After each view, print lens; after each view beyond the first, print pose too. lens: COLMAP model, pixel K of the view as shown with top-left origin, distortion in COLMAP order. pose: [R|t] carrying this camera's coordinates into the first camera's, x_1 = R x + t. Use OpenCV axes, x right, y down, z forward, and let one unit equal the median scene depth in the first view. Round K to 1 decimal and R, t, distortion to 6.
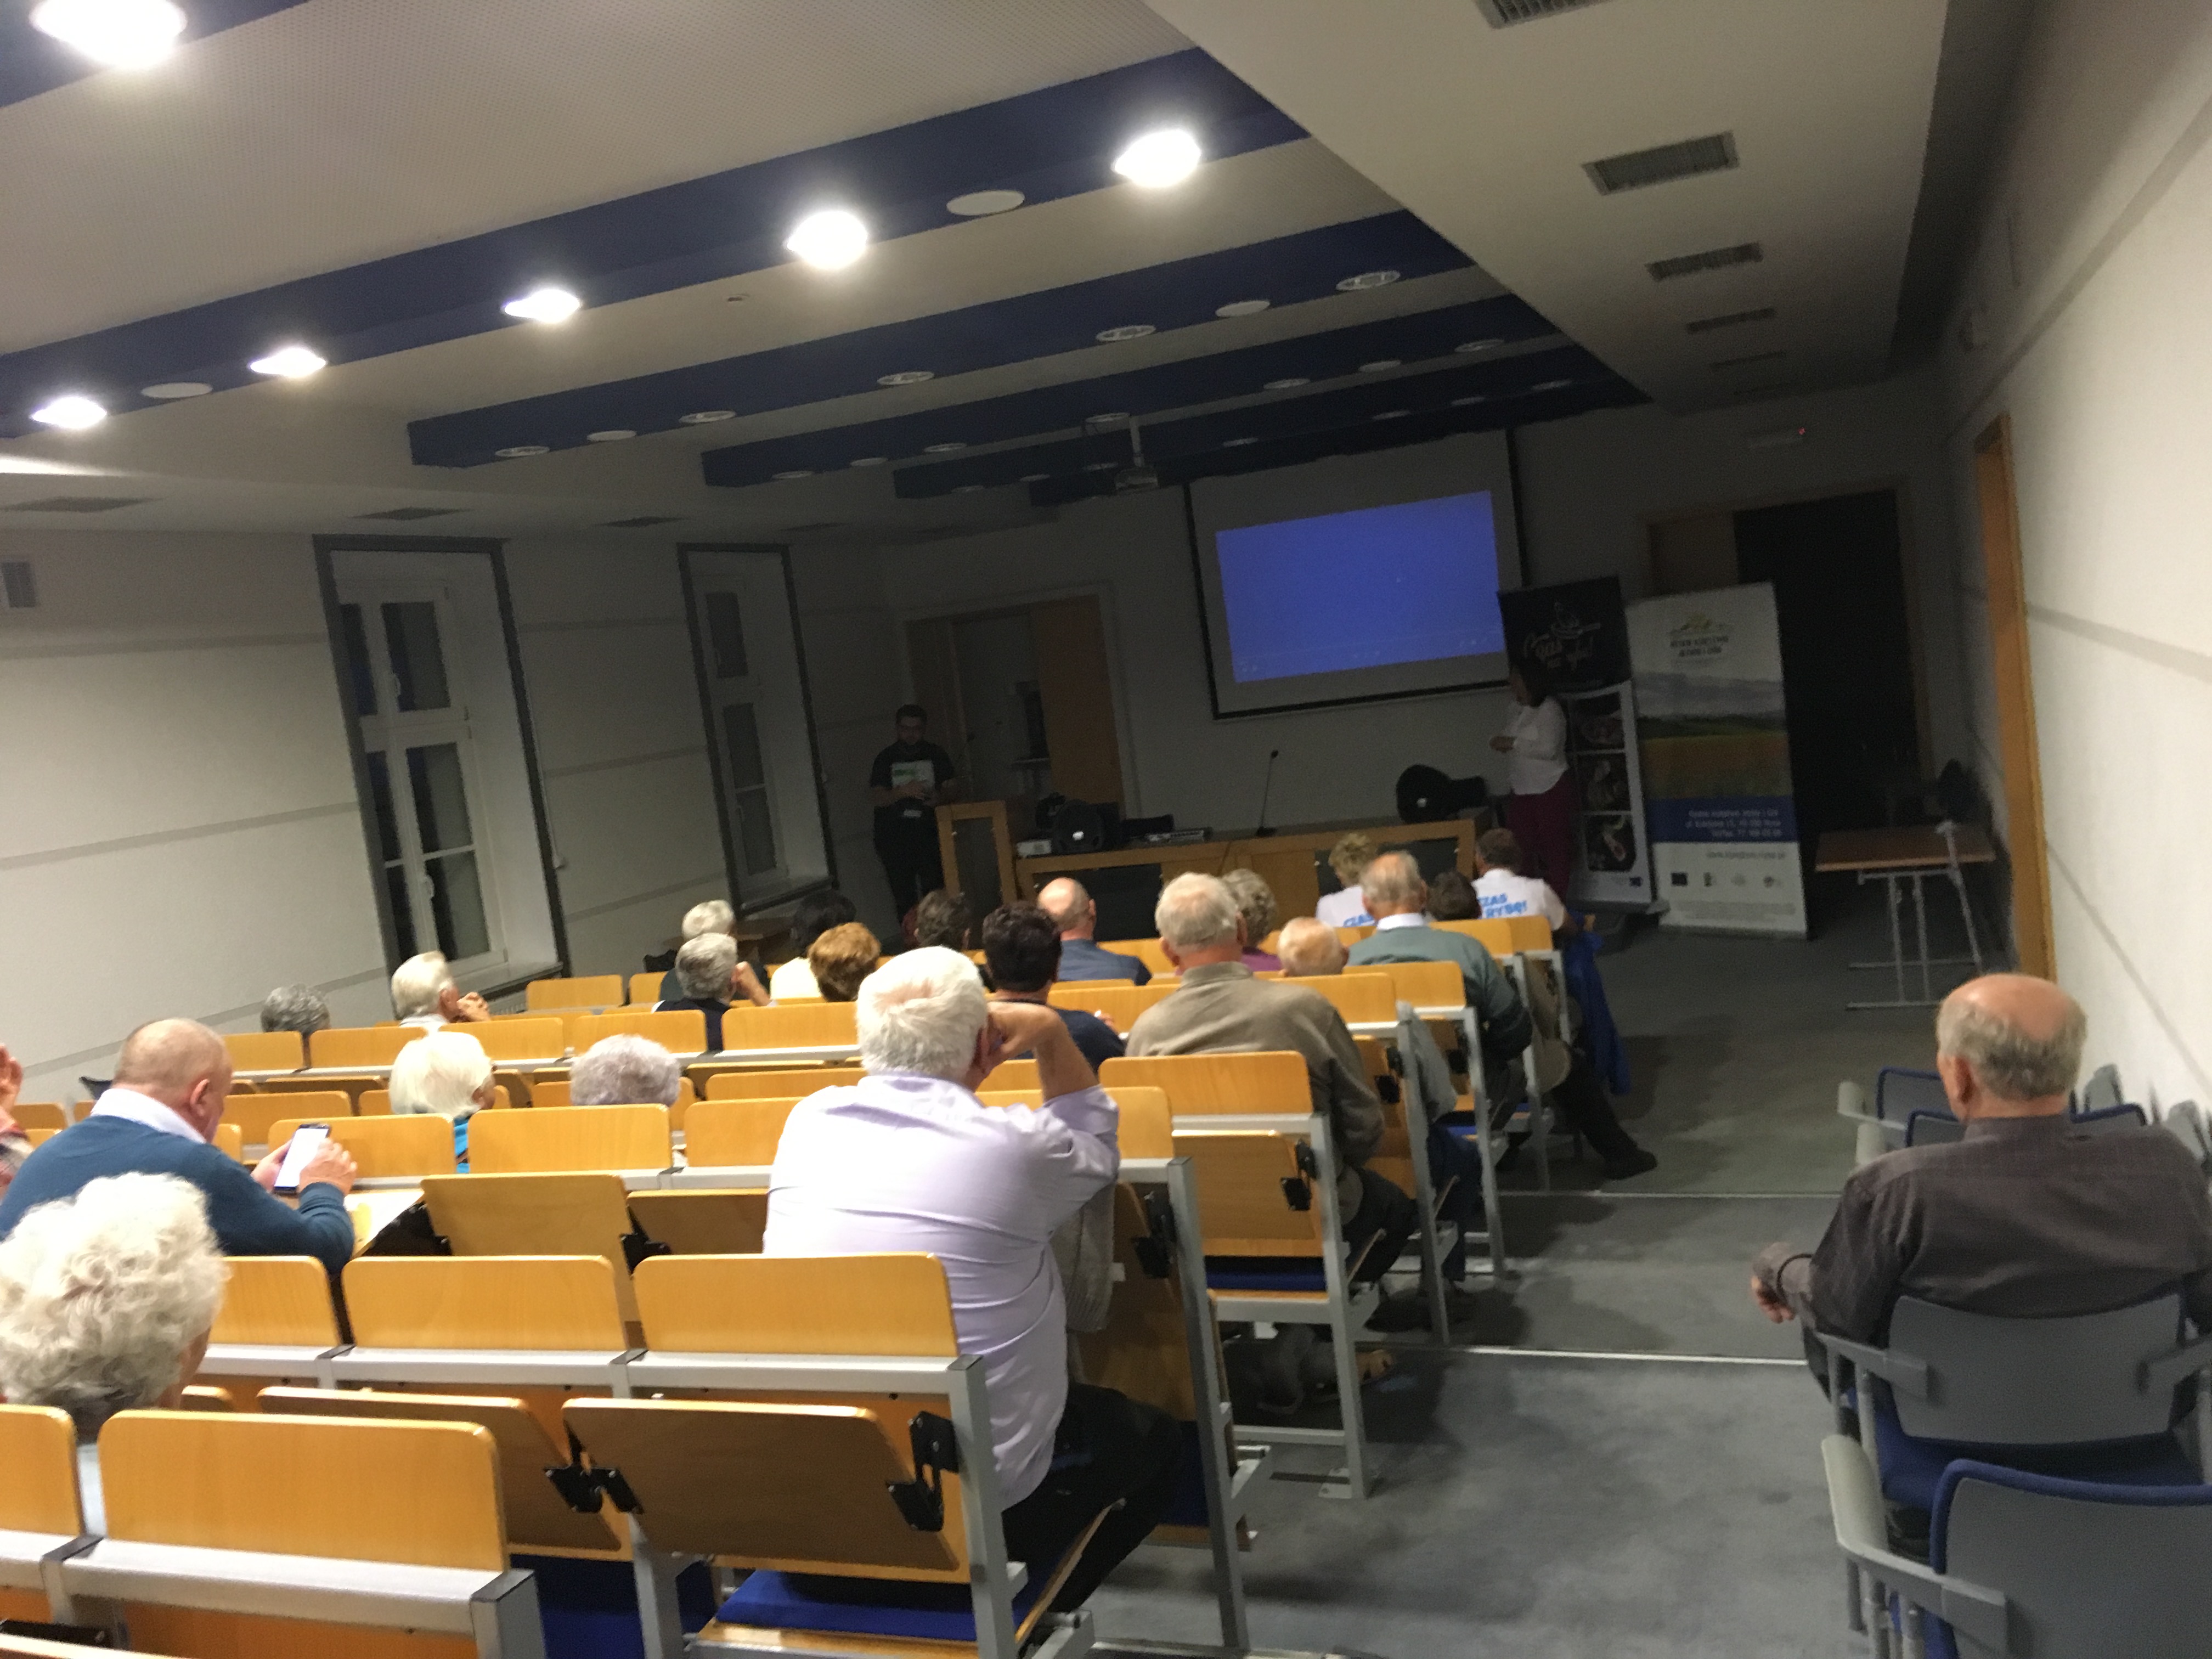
lens RADIAL K [[1866.0, 0, 1106.0], [0, 1866.0, 829.5], [0, 0, 1]] dist [0.034360, -0.011018]
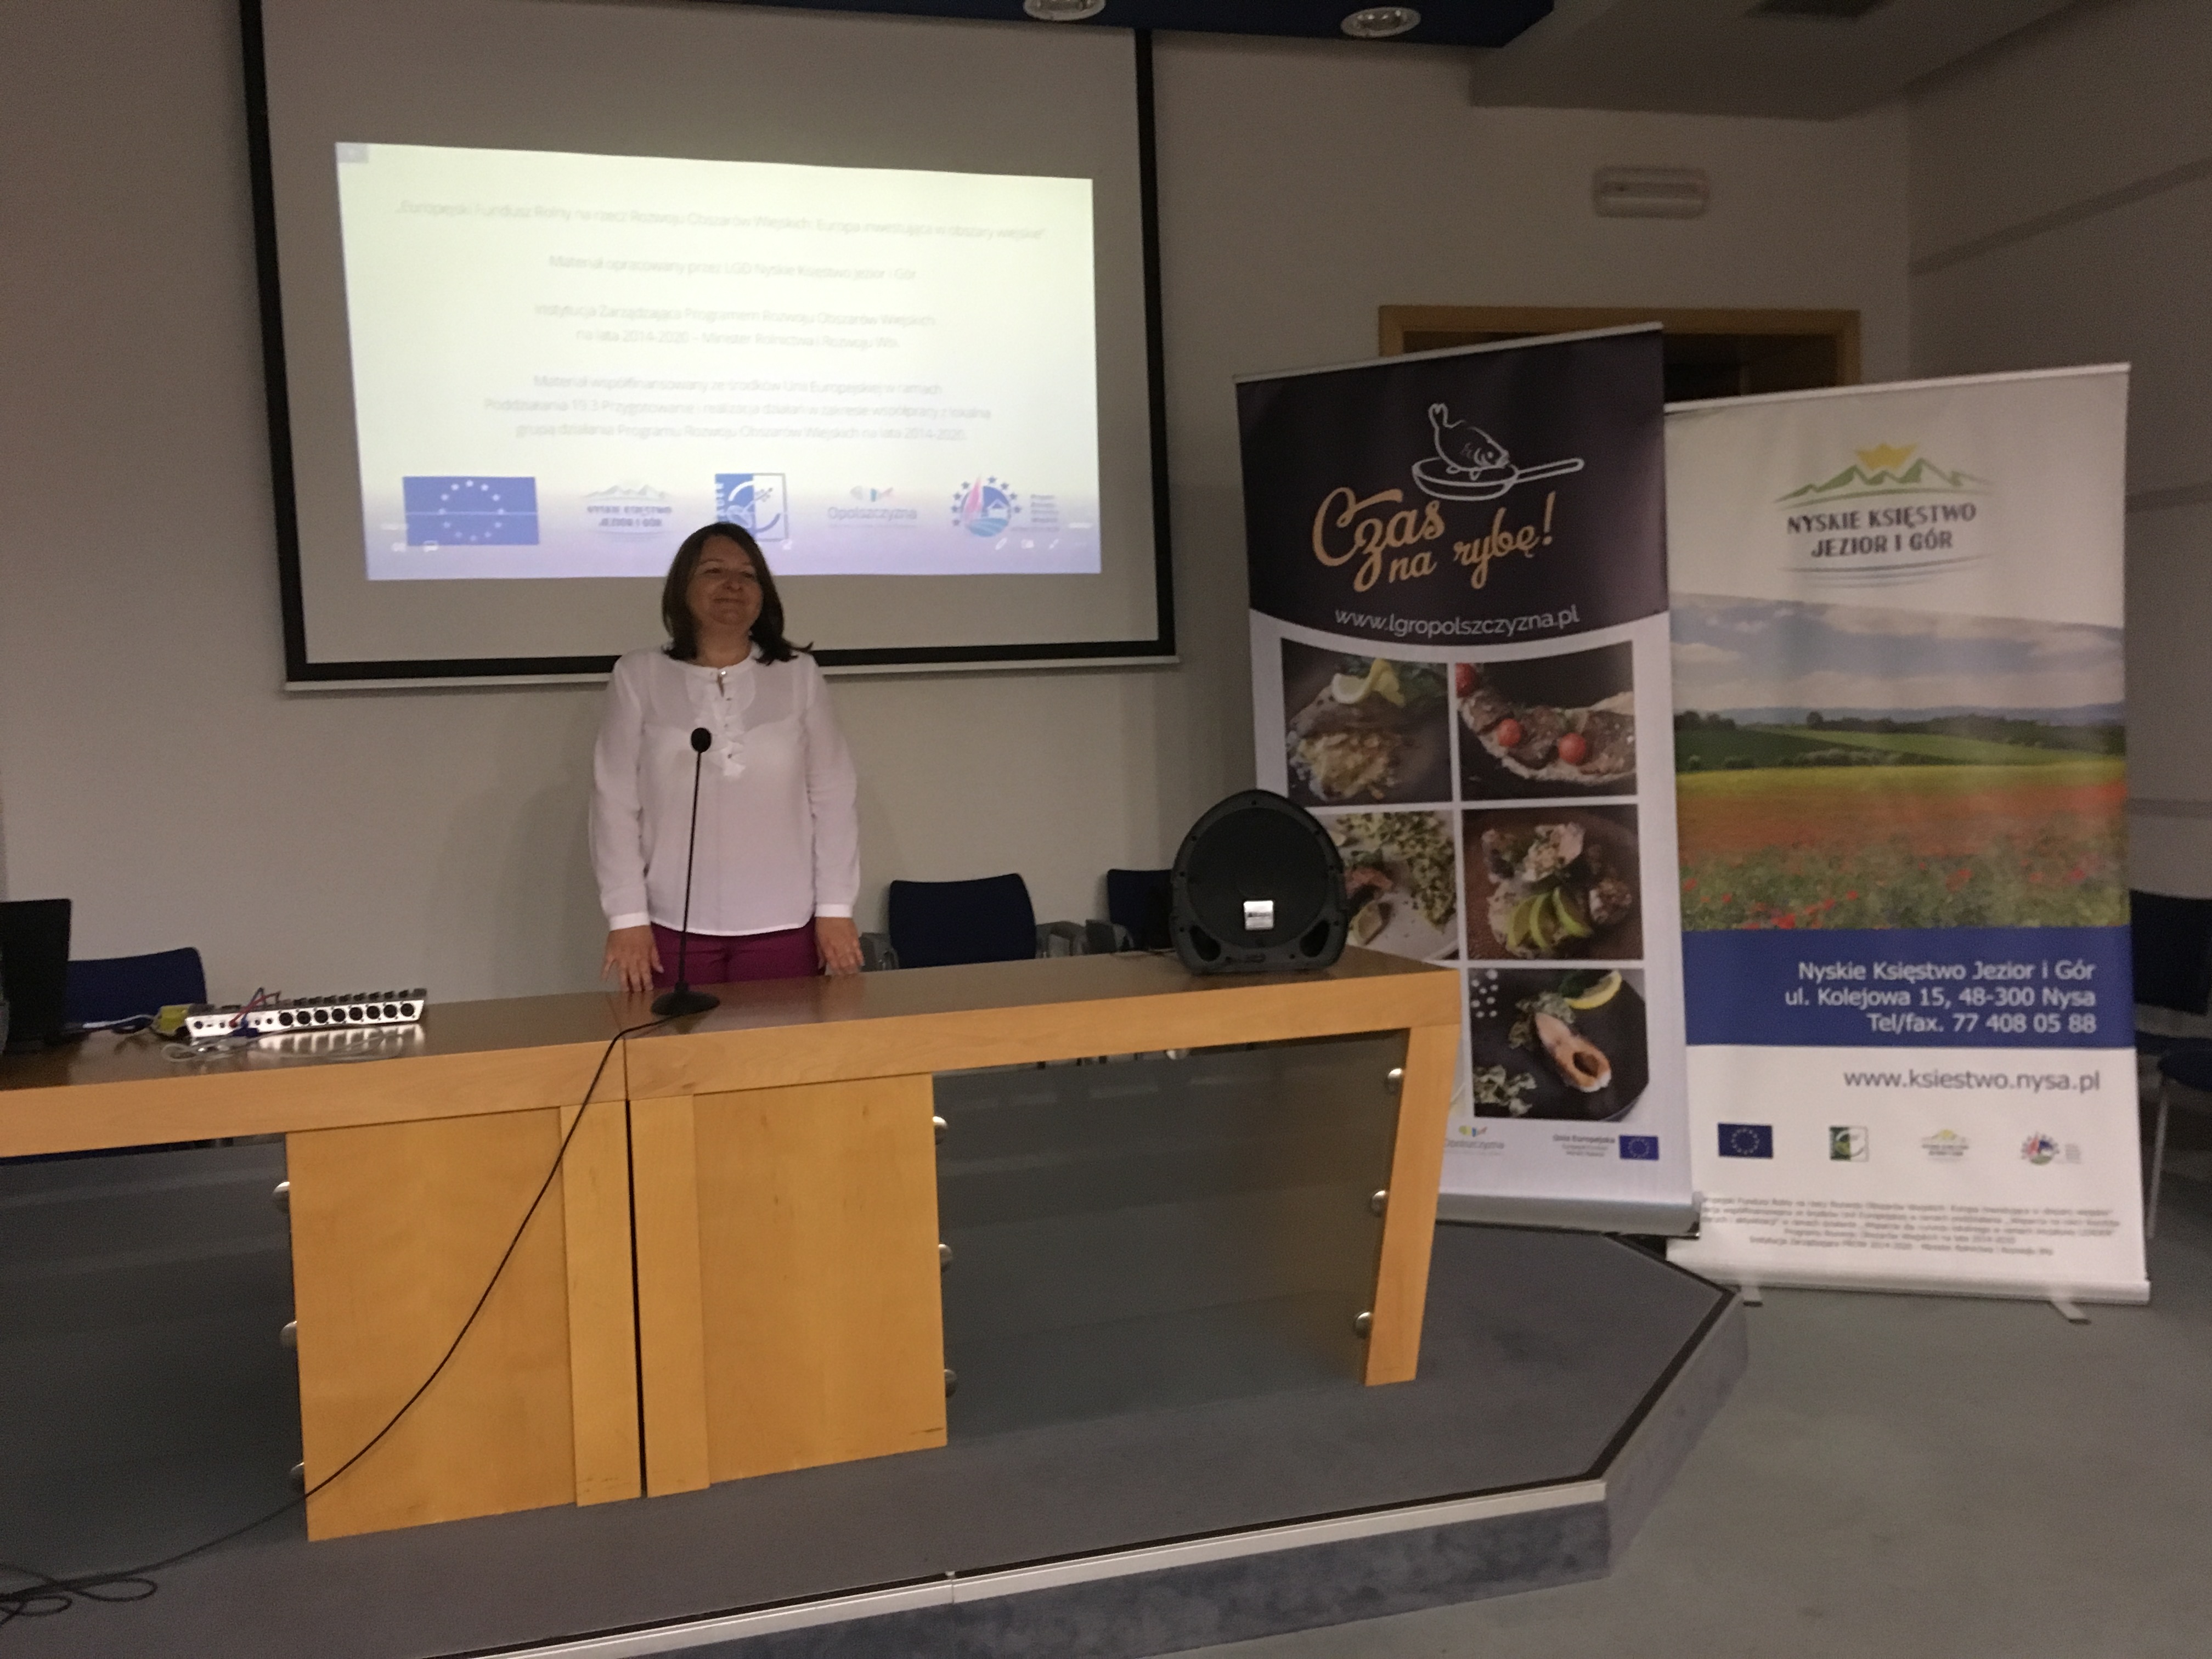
lens RADIAL K [[1866.0, 0, 1106.0], [0, 1866.0, 829.5], [0, 0, 1]] dist [0.034360, -0.011018]
pose [[0.807218, 0.064998, 0.586664, -0.030601], [-0.009982, 0.995280, -0.096535, 0.001413], [-0.590169, 0.072069, 0.804056, 0.772796]]
